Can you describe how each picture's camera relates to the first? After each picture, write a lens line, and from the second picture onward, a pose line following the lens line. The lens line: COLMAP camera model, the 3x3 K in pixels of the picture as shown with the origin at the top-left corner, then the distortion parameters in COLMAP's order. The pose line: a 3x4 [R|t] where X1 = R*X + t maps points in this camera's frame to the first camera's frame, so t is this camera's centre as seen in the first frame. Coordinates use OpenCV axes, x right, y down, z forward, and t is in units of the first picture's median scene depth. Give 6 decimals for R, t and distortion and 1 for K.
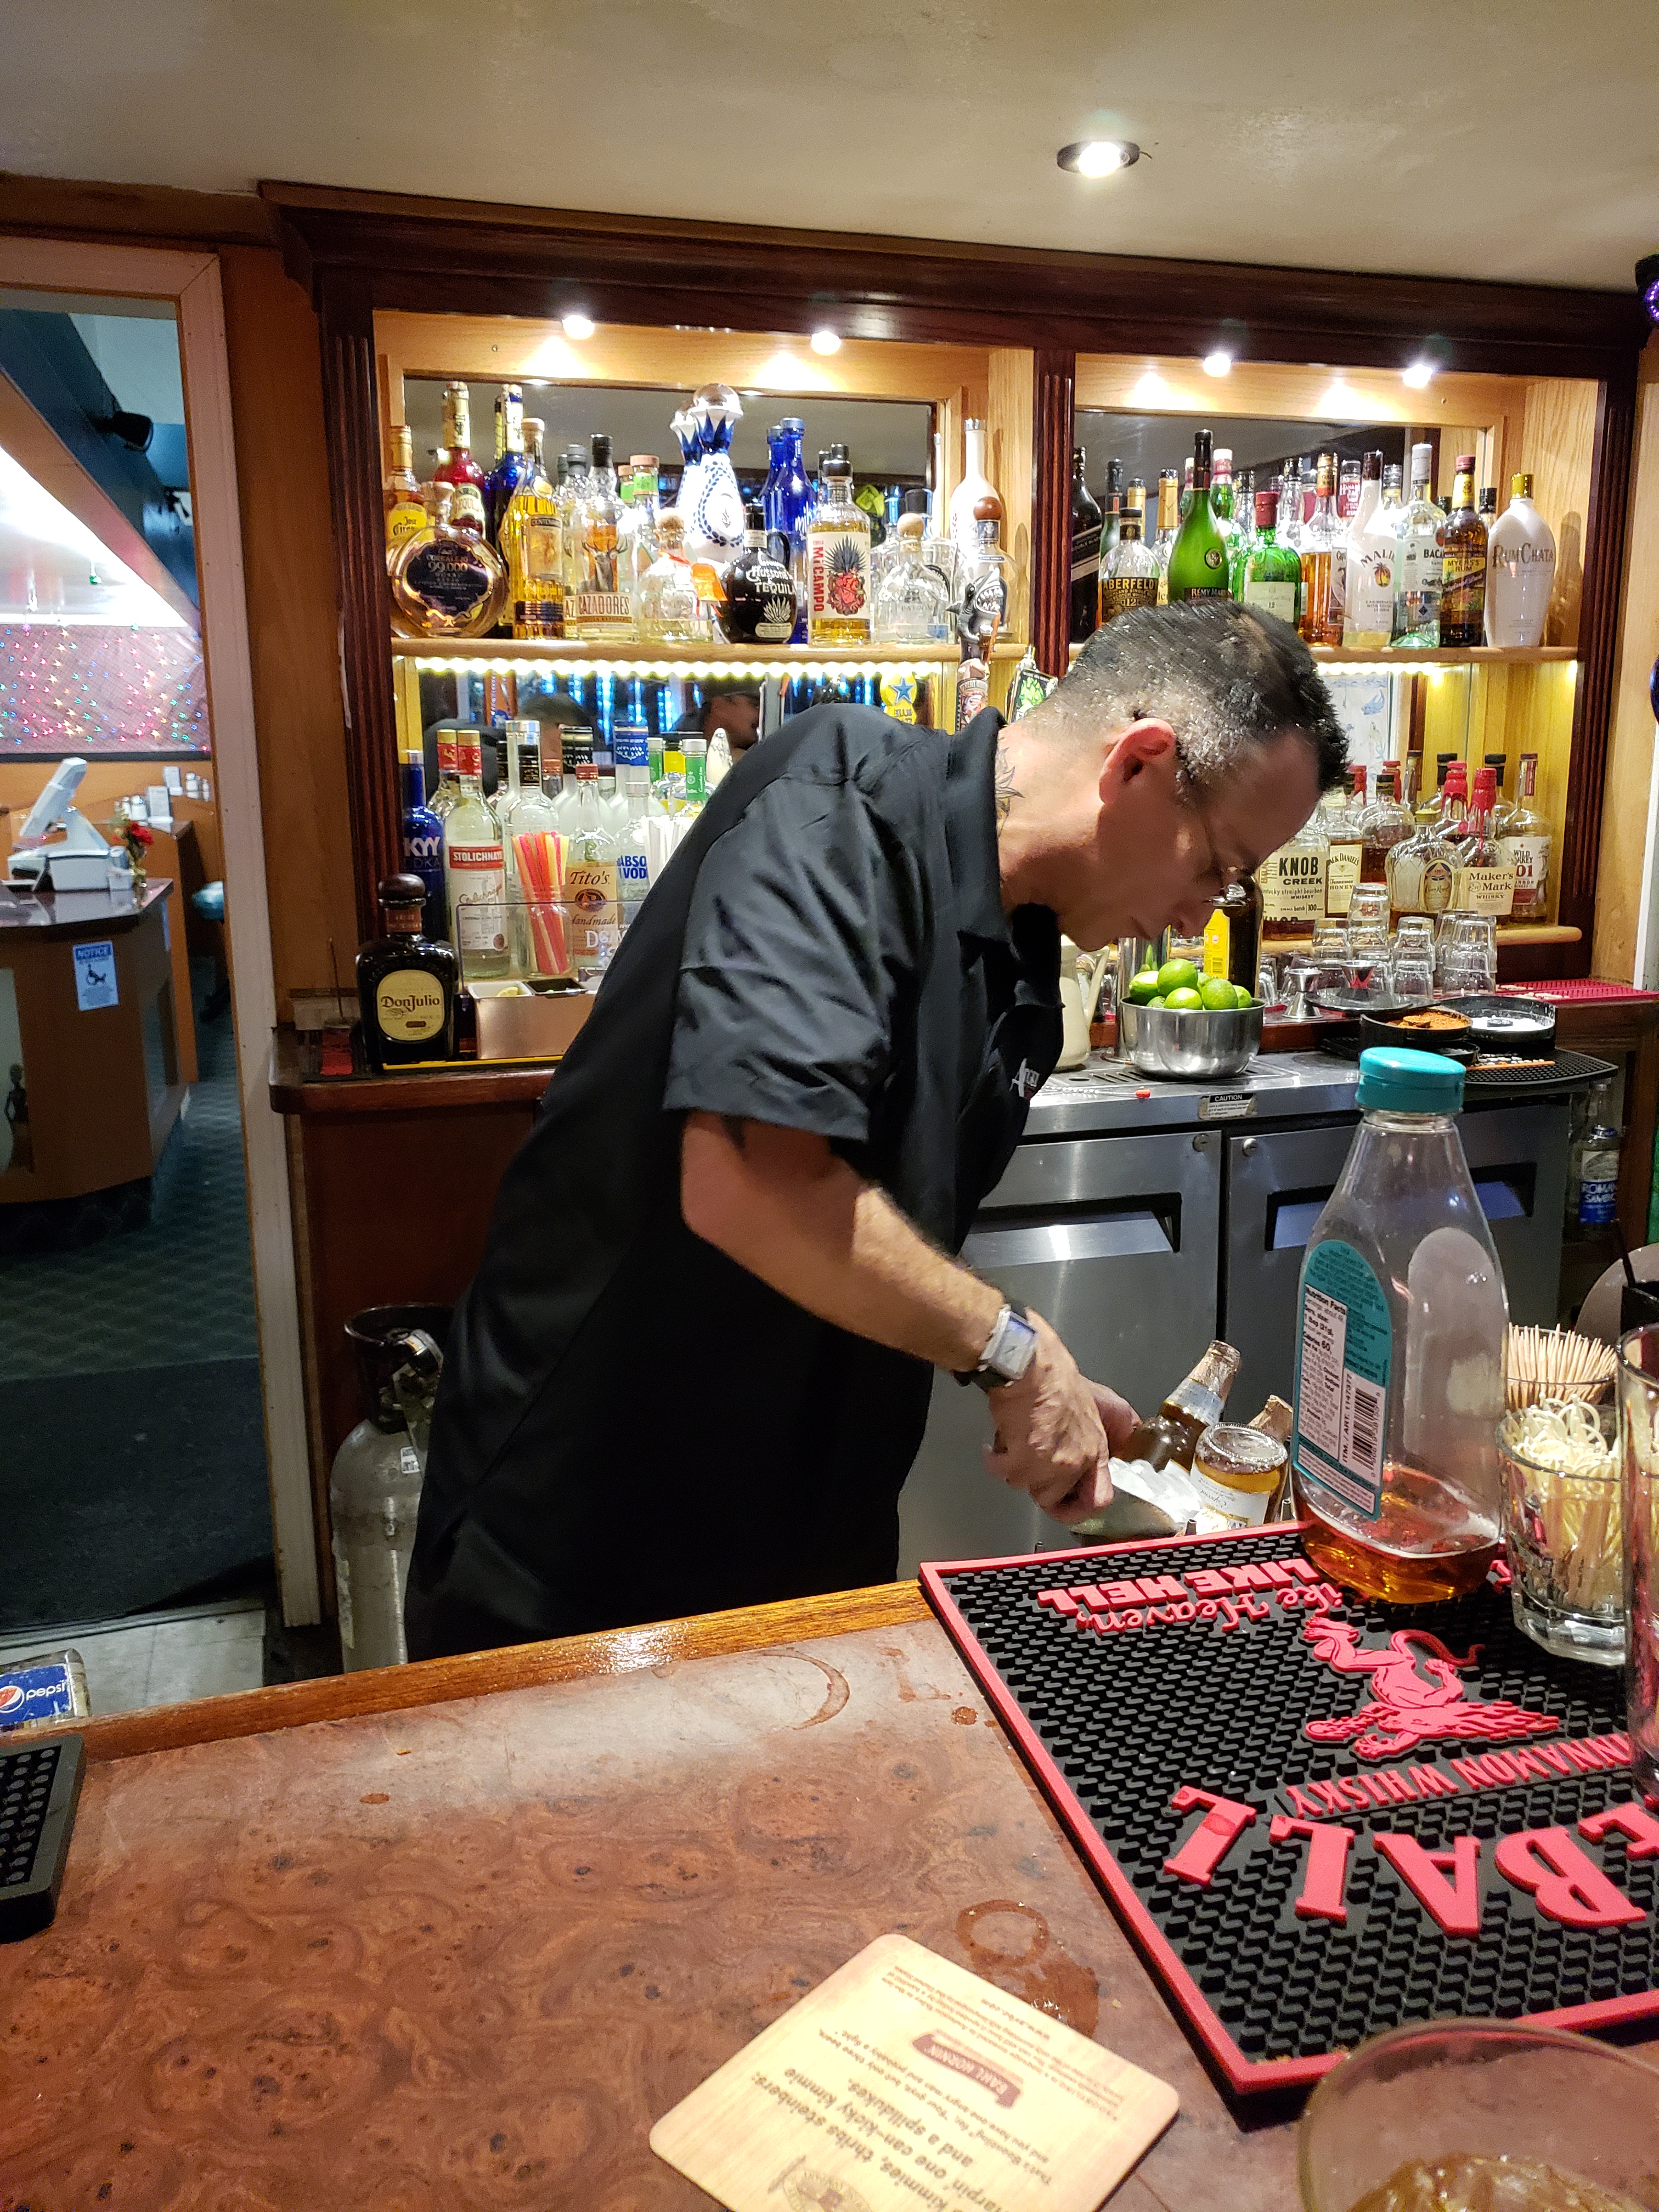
lens RADIAL K [[1732.7, 0, 838.3], [0, 1732.7, 1072.4], [0, 0, 1]] dist [0.019022, 0.004405]
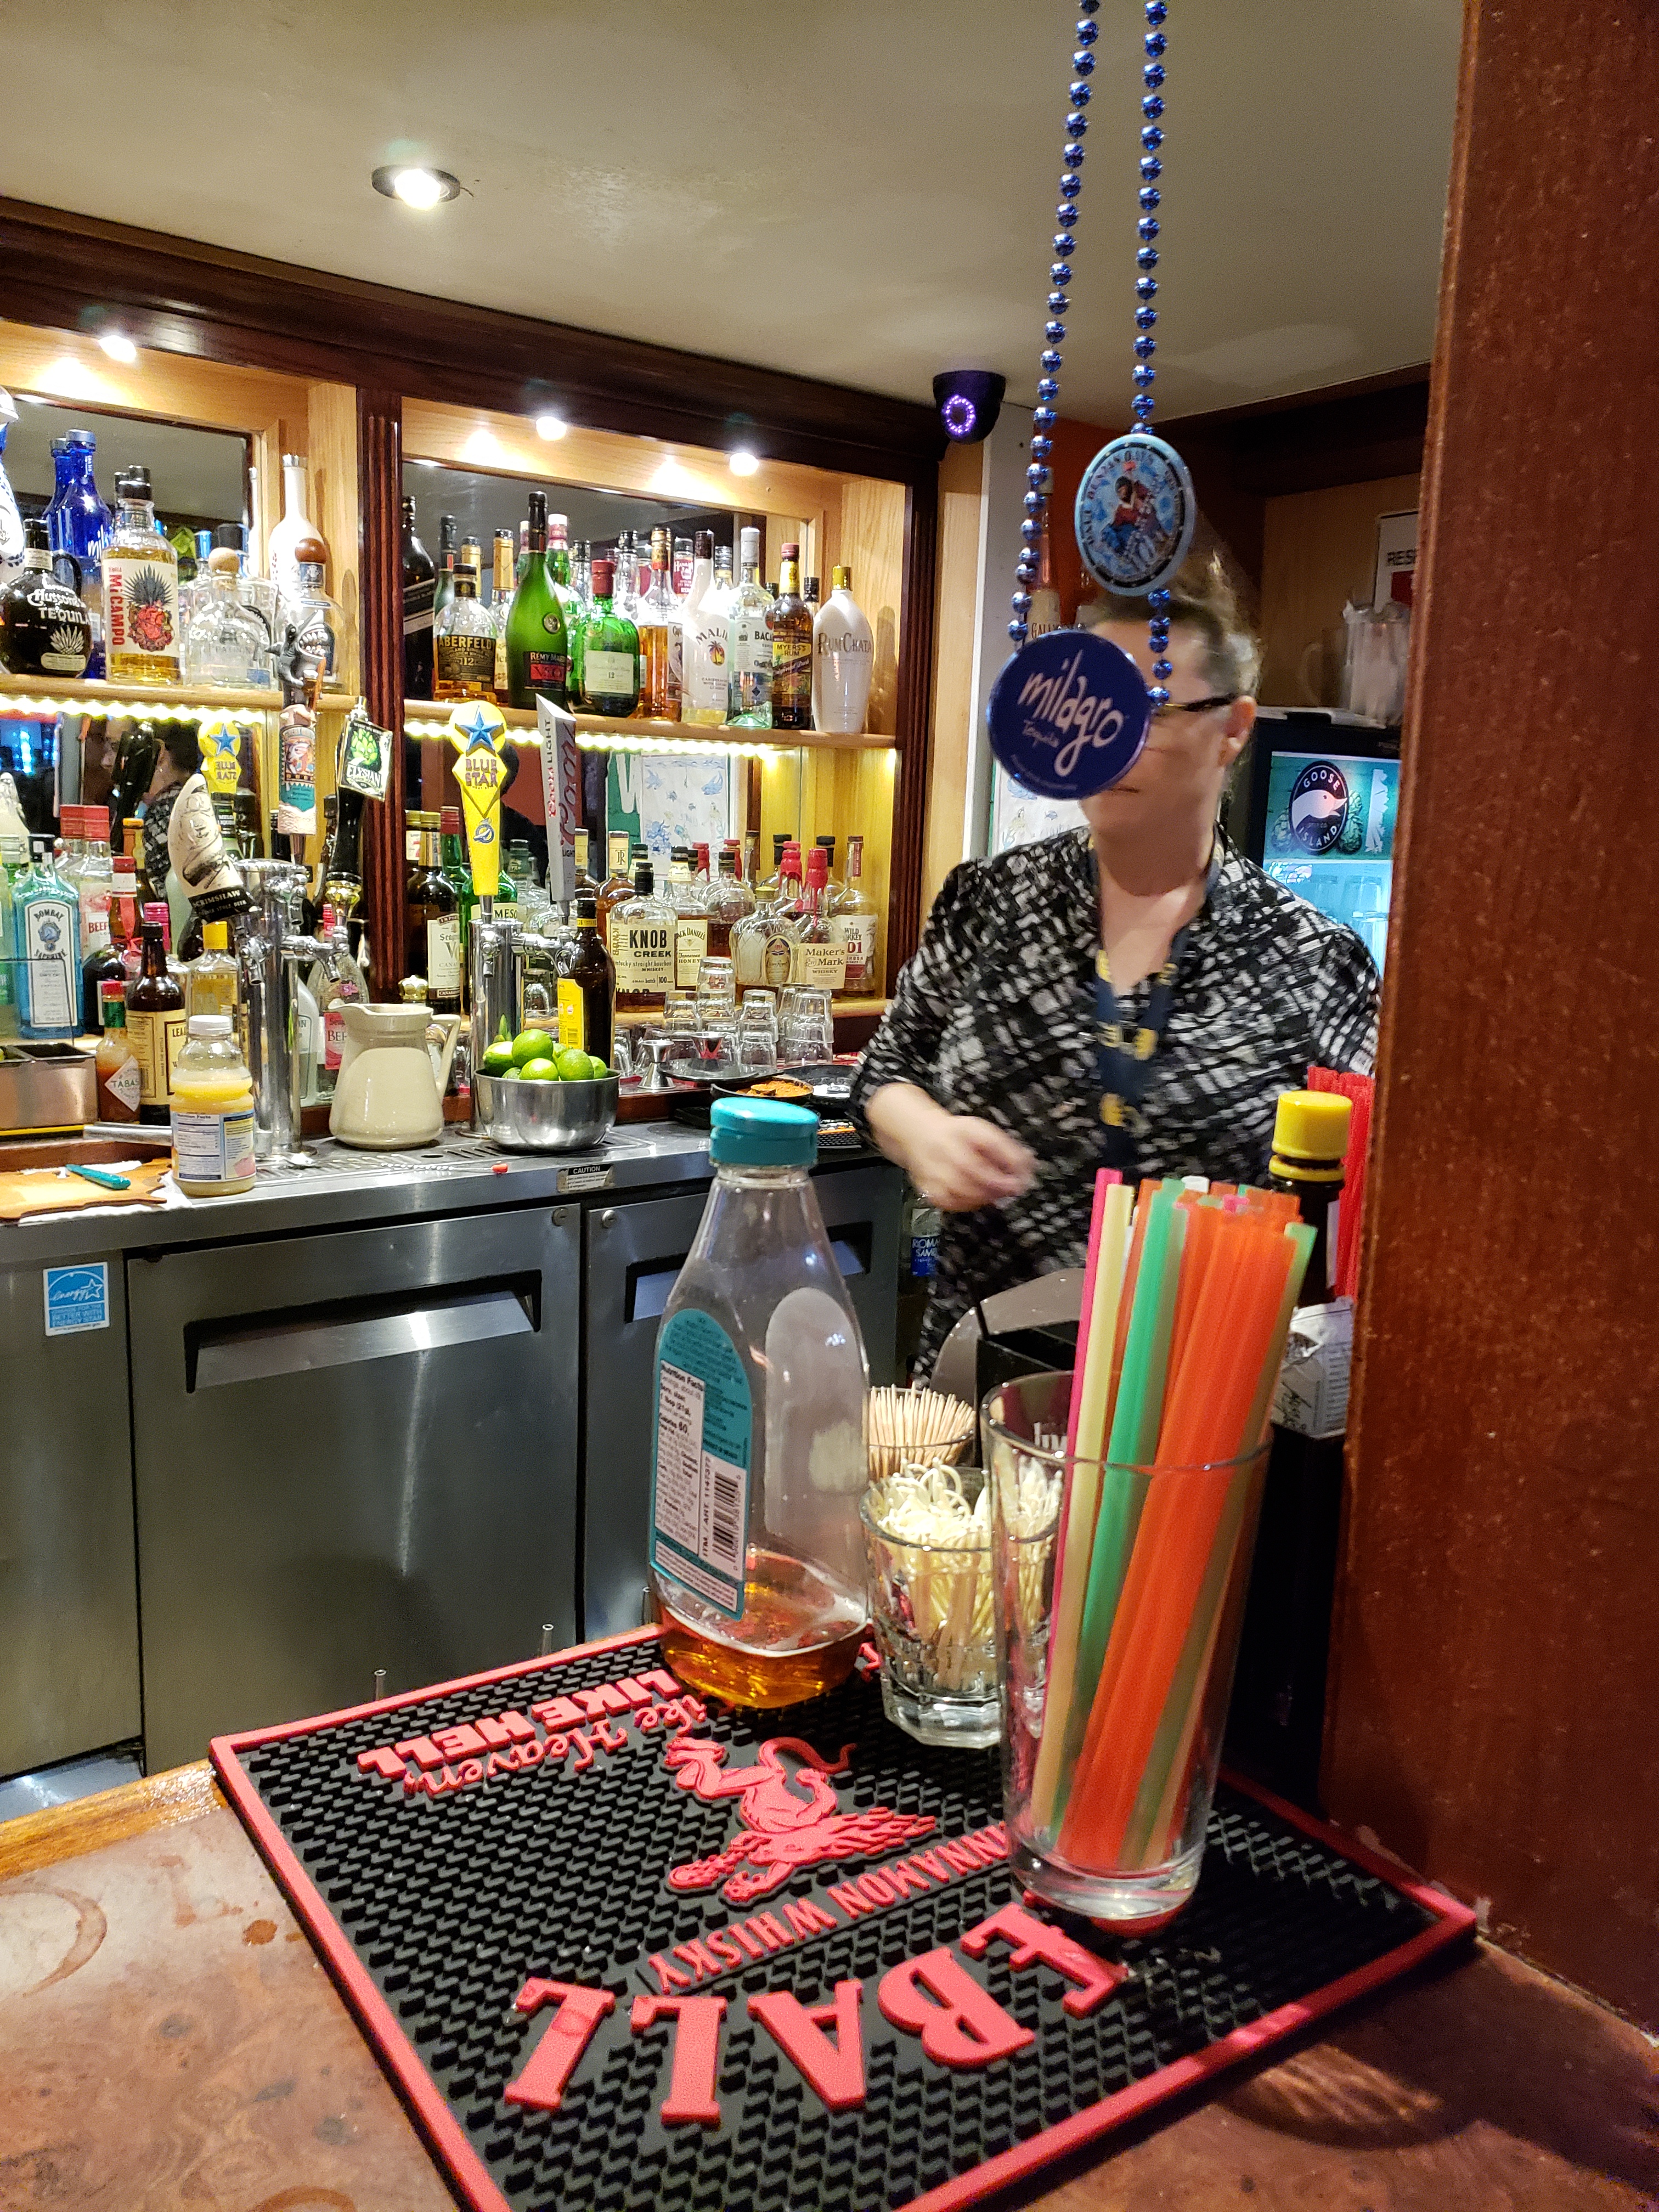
lens RADIAL K [[1732.7, 0, 807.7], [0, 1732.7, 1110.5], [0, 0, 1]] dist [0.019022, 0.004405]
pose [[0.939682, -0.020776, 0.341417, 0.011724], [0.029524, 0.999355, -0.020445, 0.003807], [-0.340772, 0.029292, 0.939689, 0.039026]]
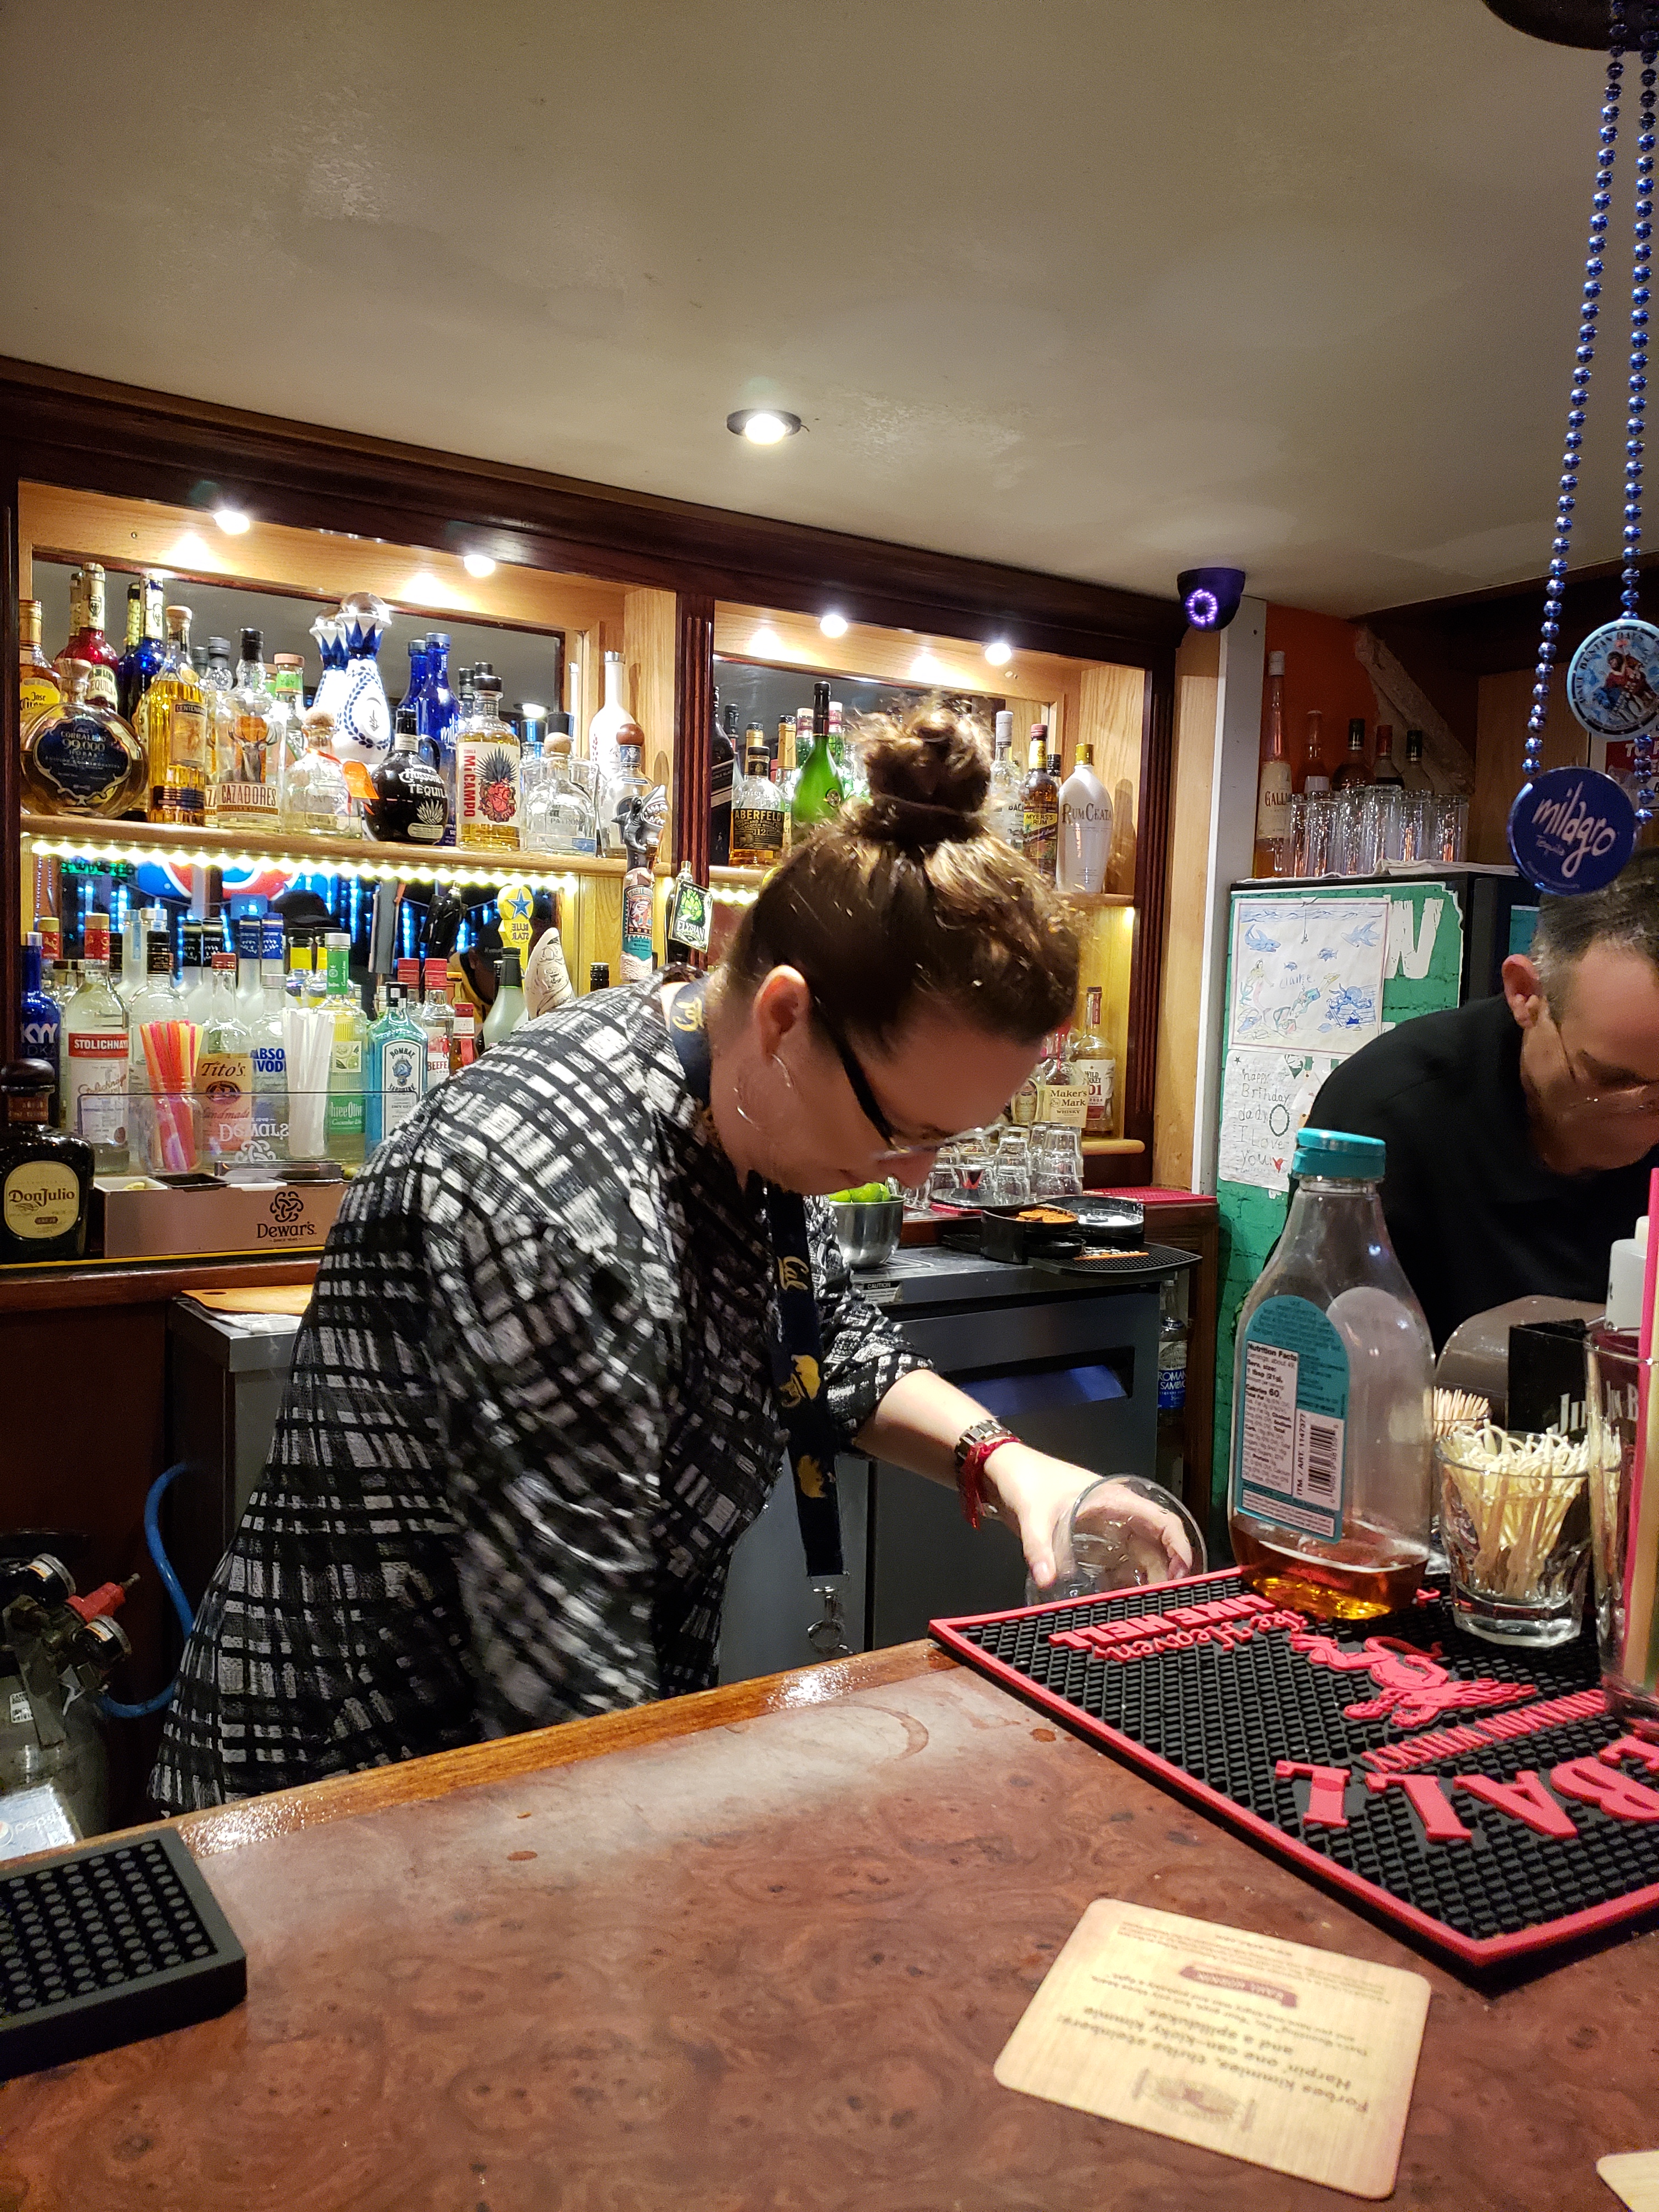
lens RADIAL K [[1732.7, 0, 823.6], [0, 1732.7, 1101.5], [0, 0, 1]] dist [0.019022, 0.004405]
pose [[0.959199, 0.017575, 0.282185, -0.096724], [0.019000, 0.991803, -0.126356, 0.032228], [-0.282092, 0.126562, 0.951003, -0.003658]]
